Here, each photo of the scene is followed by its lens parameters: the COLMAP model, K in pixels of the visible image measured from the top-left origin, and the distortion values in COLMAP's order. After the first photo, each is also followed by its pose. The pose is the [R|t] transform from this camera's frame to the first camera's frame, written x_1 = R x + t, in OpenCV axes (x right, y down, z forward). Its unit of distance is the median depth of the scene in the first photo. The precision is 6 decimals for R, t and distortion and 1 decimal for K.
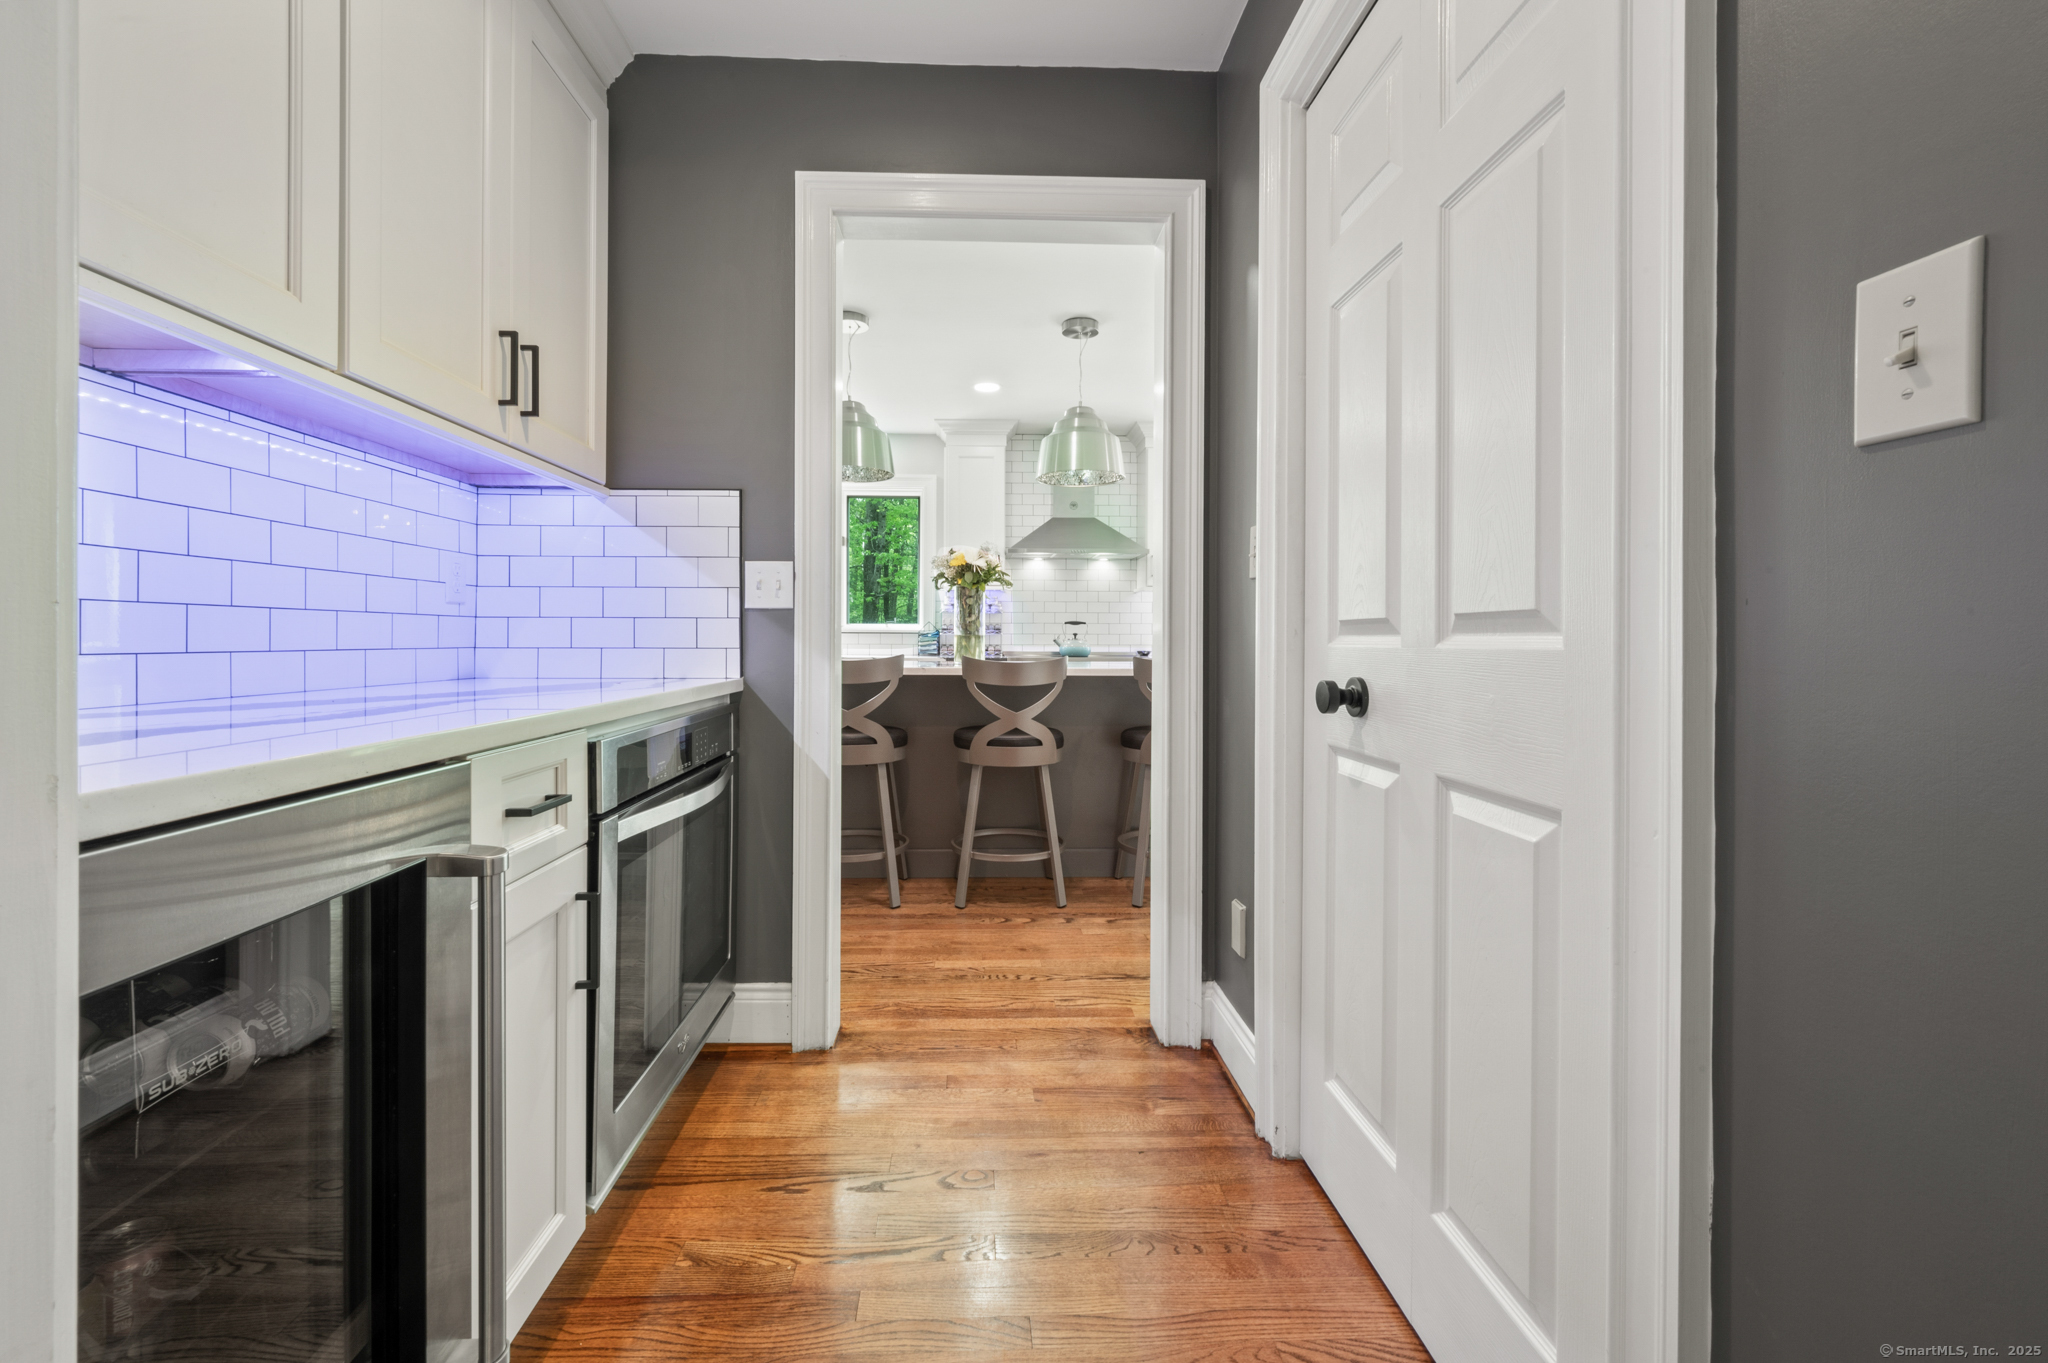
lens RADIAL K [[845.3, 0, 1015.5], [0, 845.3, 640.3], [0, 0, 1]] dist [0.000895, -0.000203]
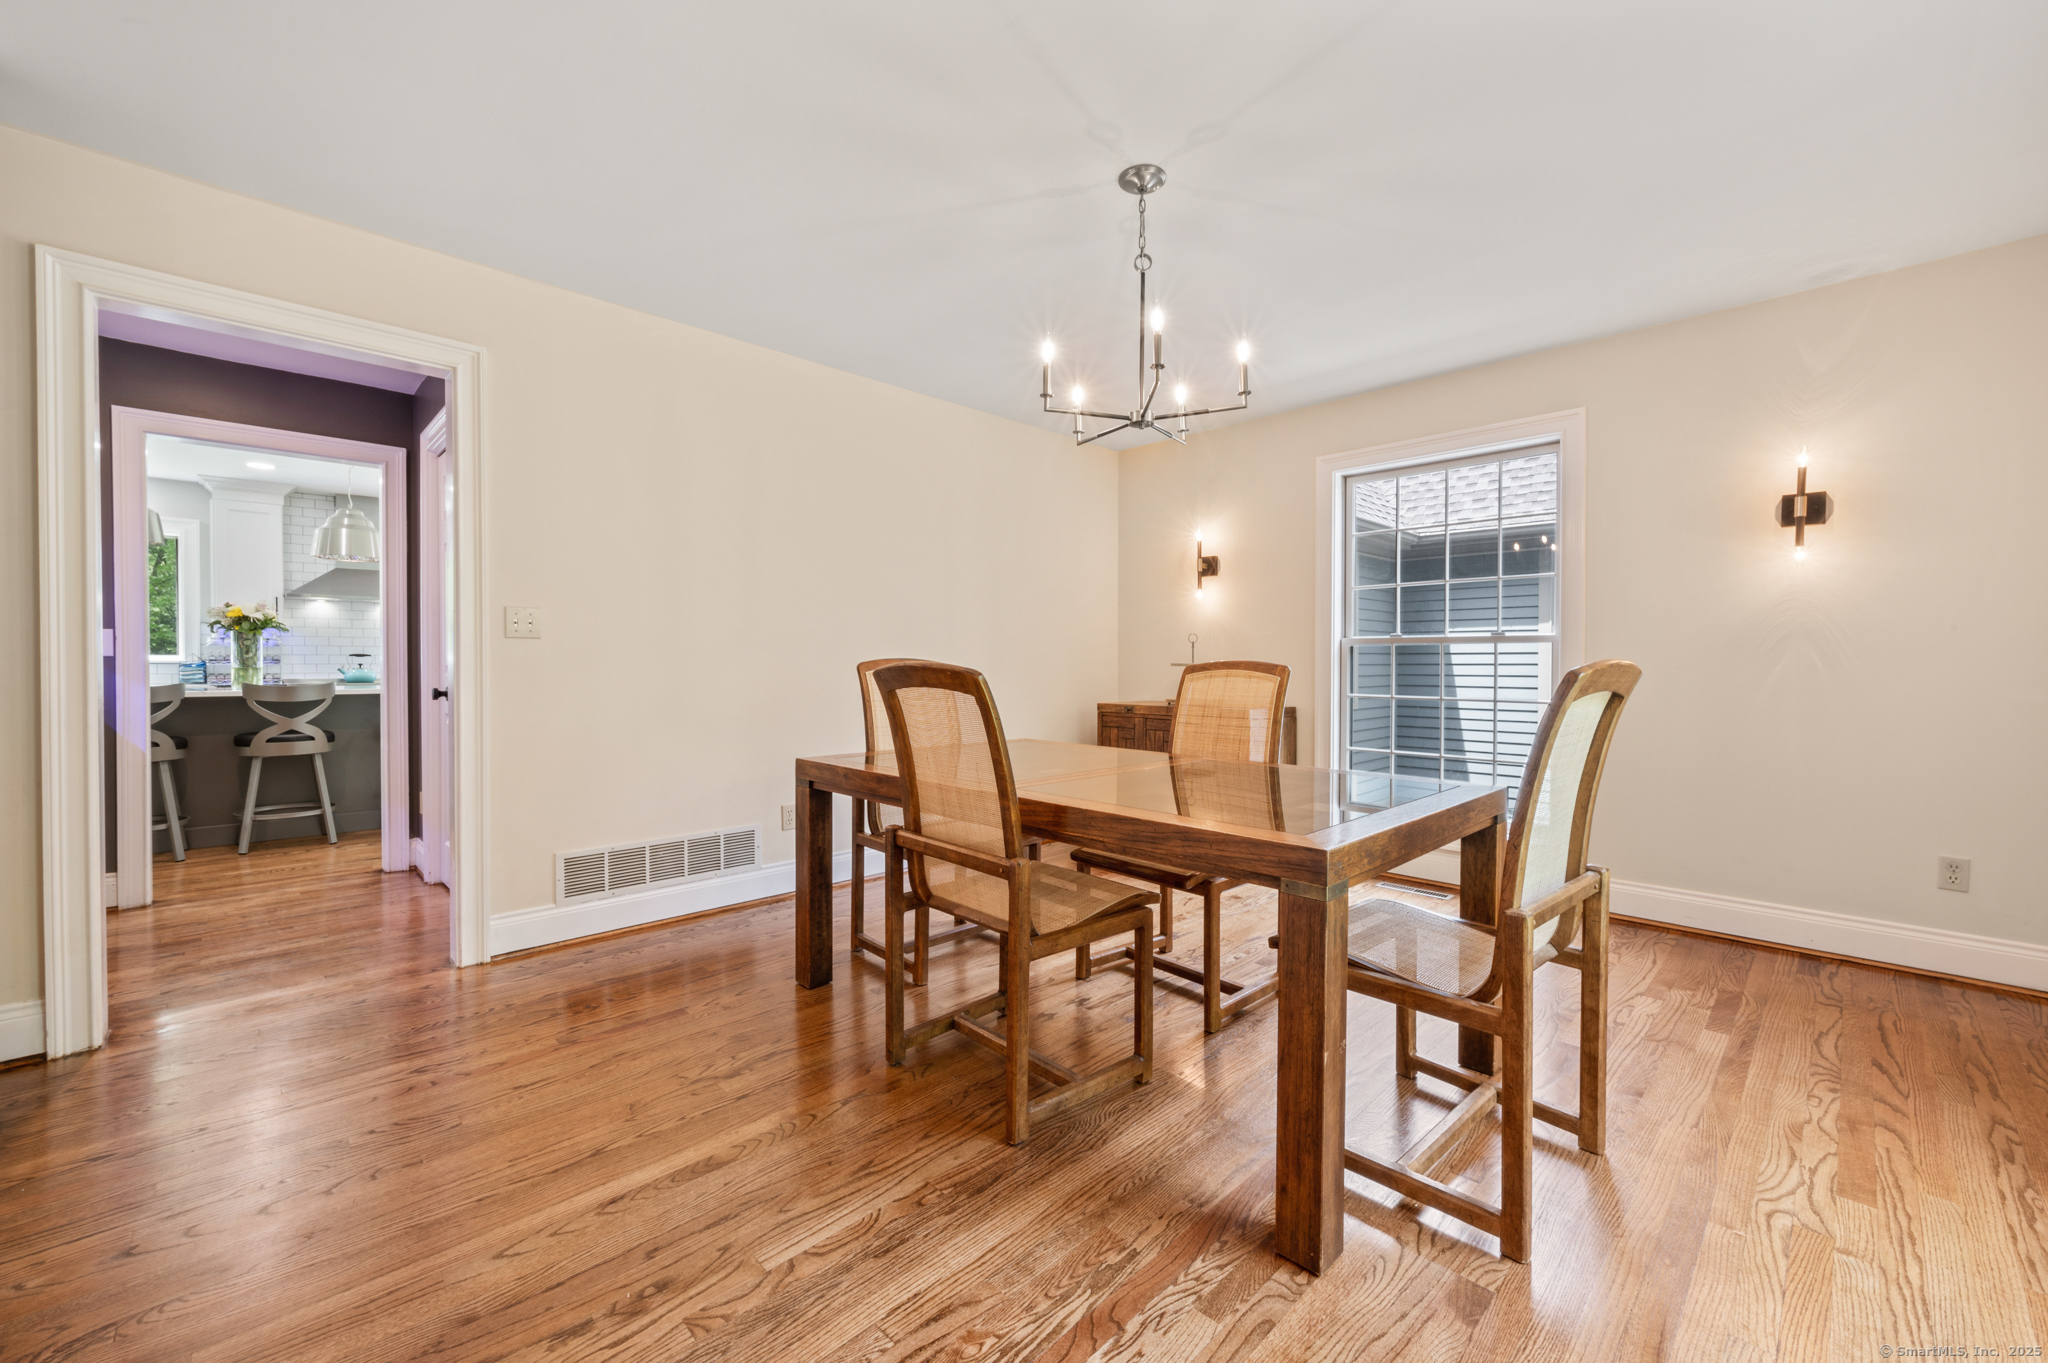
lens RADIAL K [[845.3, 0, 1038.6], [0, 845.3, 673.1], [0, 0, 1]] dist [0.000895, -0.000203]
pose [[0.759385, -0.011706, 0.650536, 0.028681], [0.003160, 0.999893, 0.014304, -0.013755], [-0.650634, -0.008806, 0.759341, -0.920736]]
